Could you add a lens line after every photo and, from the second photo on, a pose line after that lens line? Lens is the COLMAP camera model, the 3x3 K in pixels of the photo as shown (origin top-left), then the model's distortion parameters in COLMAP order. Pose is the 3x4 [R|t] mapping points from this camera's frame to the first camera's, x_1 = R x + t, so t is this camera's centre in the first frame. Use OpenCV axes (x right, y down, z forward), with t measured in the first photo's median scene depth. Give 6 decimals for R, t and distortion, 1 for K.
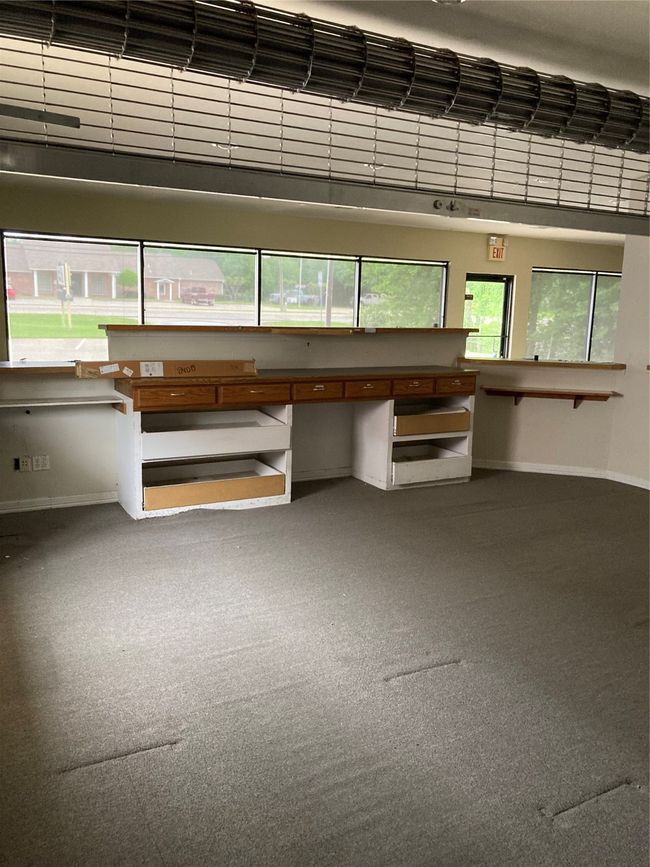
lens RADIAL K [[710.4, 0, 326.7], [0, 710.4, 438.8], [0, 0, 1]] dist [0.006468, 0.014429]
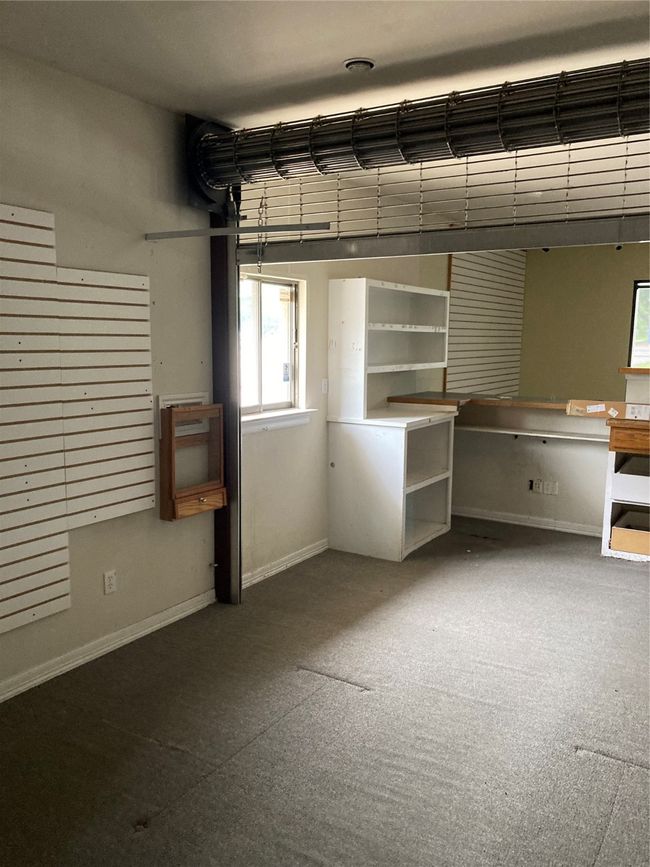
lens RADIAL K [[710.4, 0, 331.4], [0, 710.4, 429.8], [0, 0, 1]] dist [0.006468, 0.014429]
pose [[0.505962, 0.093515, -0.857472, 0.340611], [-0.158830, 0.987208, 0.013944, -0.015650], [0.847806, 0.129137, 0.514342, 0.099469]]
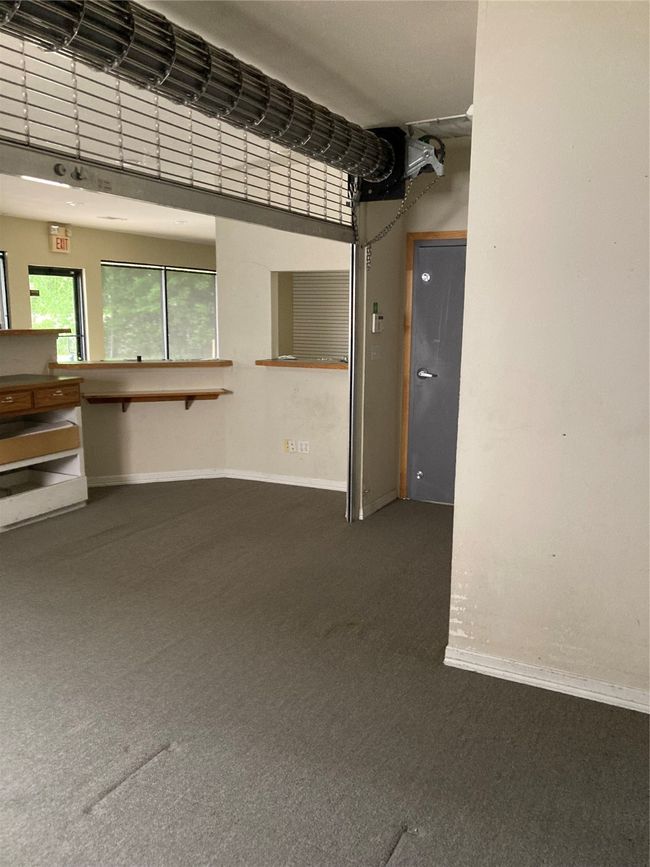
lens RADIAL K [[710.4, 0, 327.7], [0, 710.4, 439.5], [0, 0, 1]] dist [0.006468, 0.014429]
pose [[0.814300, -0.122129, 0.567451, -0.042761], [0.118687, 0.991992, 0.043183, -0.022718], [-0.568181, 0.032185, 0.822274, 0.119143]]
